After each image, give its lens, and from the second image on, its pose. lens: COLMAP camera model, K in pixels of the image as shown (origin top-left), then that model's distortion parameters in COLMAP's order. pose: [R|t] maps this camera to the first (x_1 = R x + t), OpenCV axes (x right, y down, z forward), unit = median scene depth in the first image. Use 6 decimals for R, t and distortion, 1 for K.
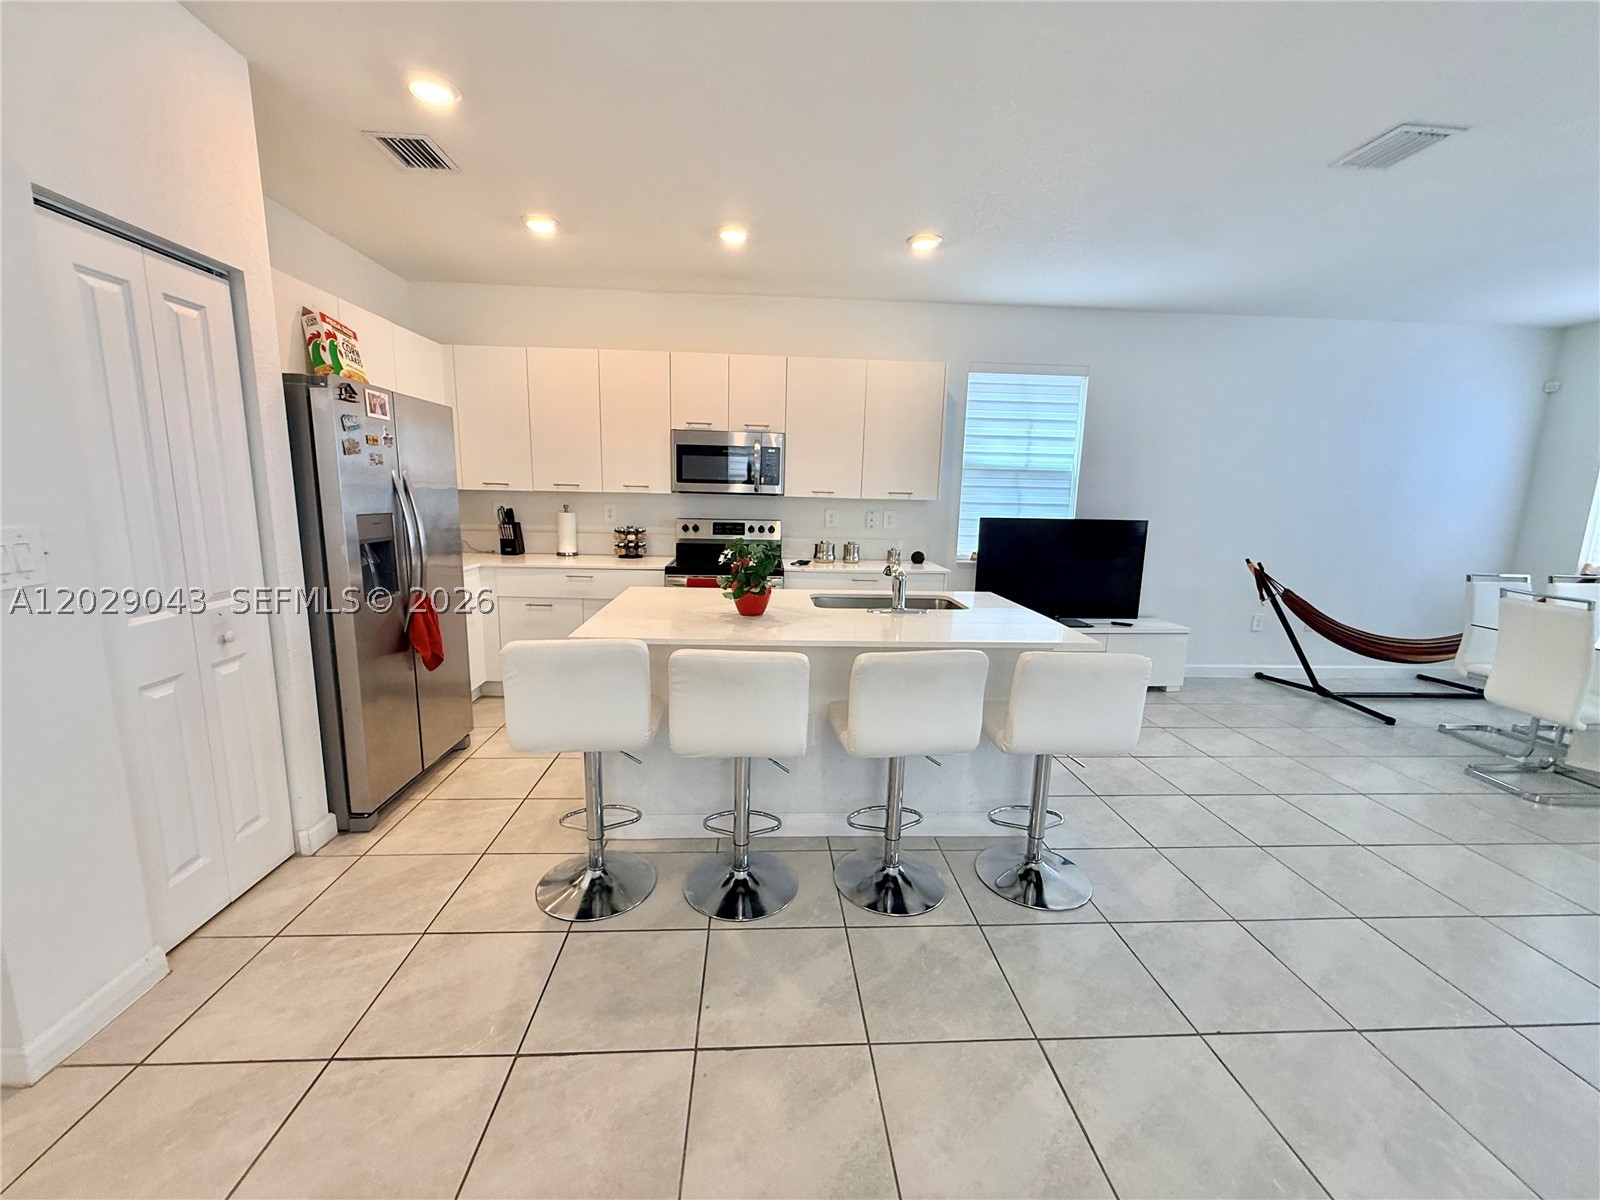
lens RADIAL K [[637.0, 0, 793.6], [0, 637.0, 599.0], [0, 0, 1]] dist [0.000140, 0.000013]
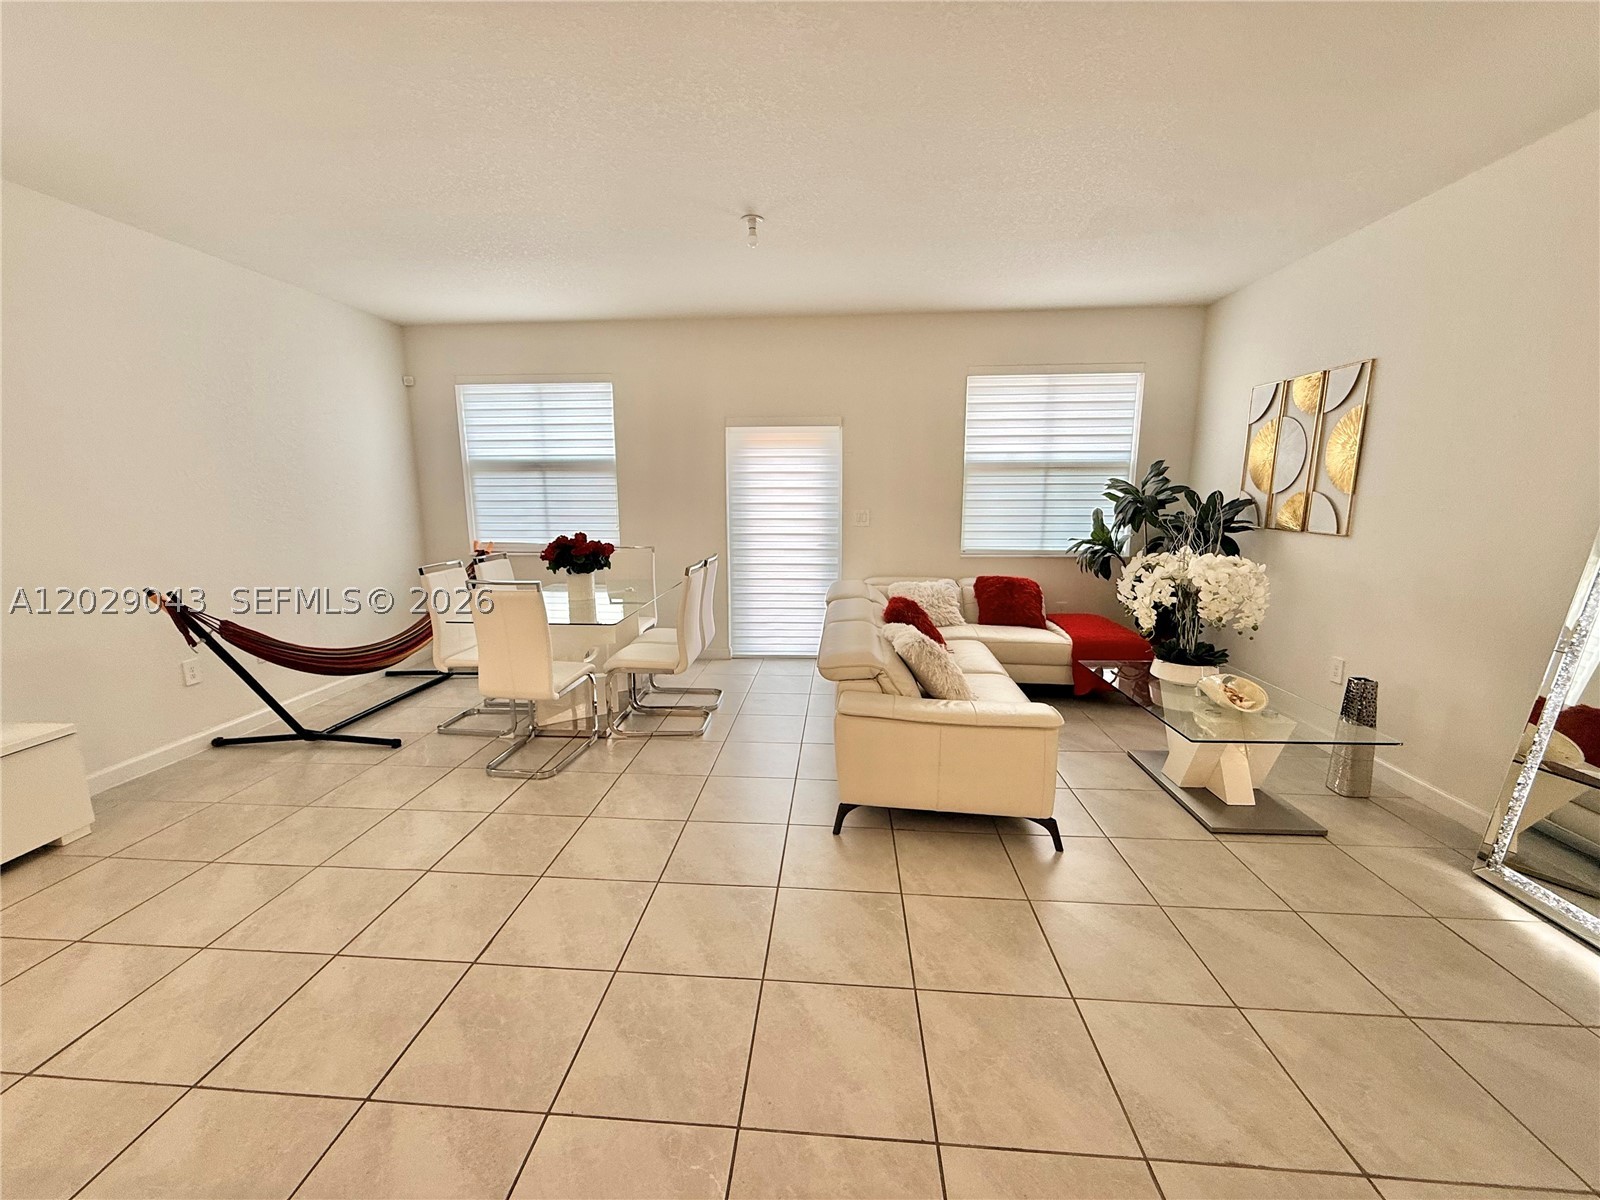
lens RADIAL K [[637.0, 0, 791.8], [0, 637.0, 597.2], [0, 0, 1]] dist [0.000140, 0.000013]
pose [[0.135290, -0.189317, 0.972551, 0.214112], [0.177081, 0.970392, 0.164263, -0.054178], [-0.974853, 0.149997, 0.164809, 0.320088]]
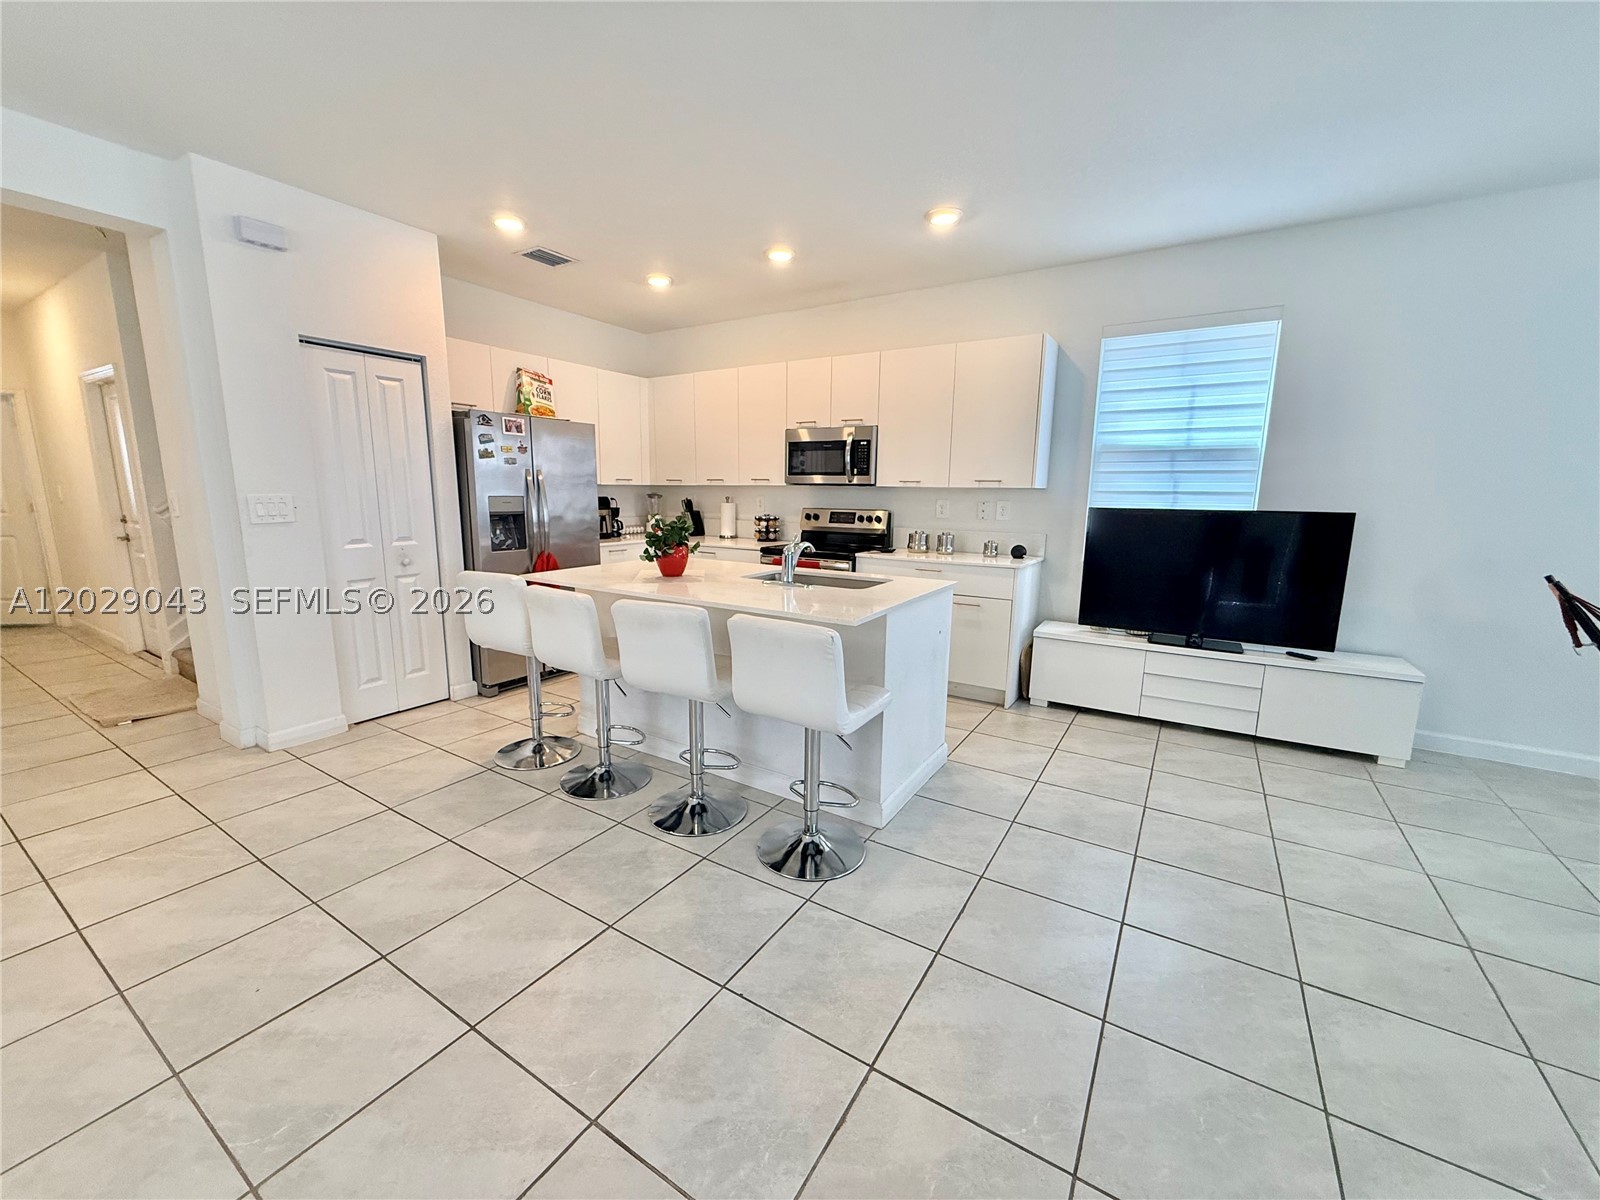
lens RADIAL K [[637.0, 0, 794.2], [0, 637.0, 599.3], [0, 0, 1]] dist [0.000140, 0.000013]
pose [[0.811502, 0.085333, -0.578085, 0.566134], [-0.090364, 0.995705, 0.020127, 0.015651], [0.577320, 0.035905, 0.815728, 0.094403]]
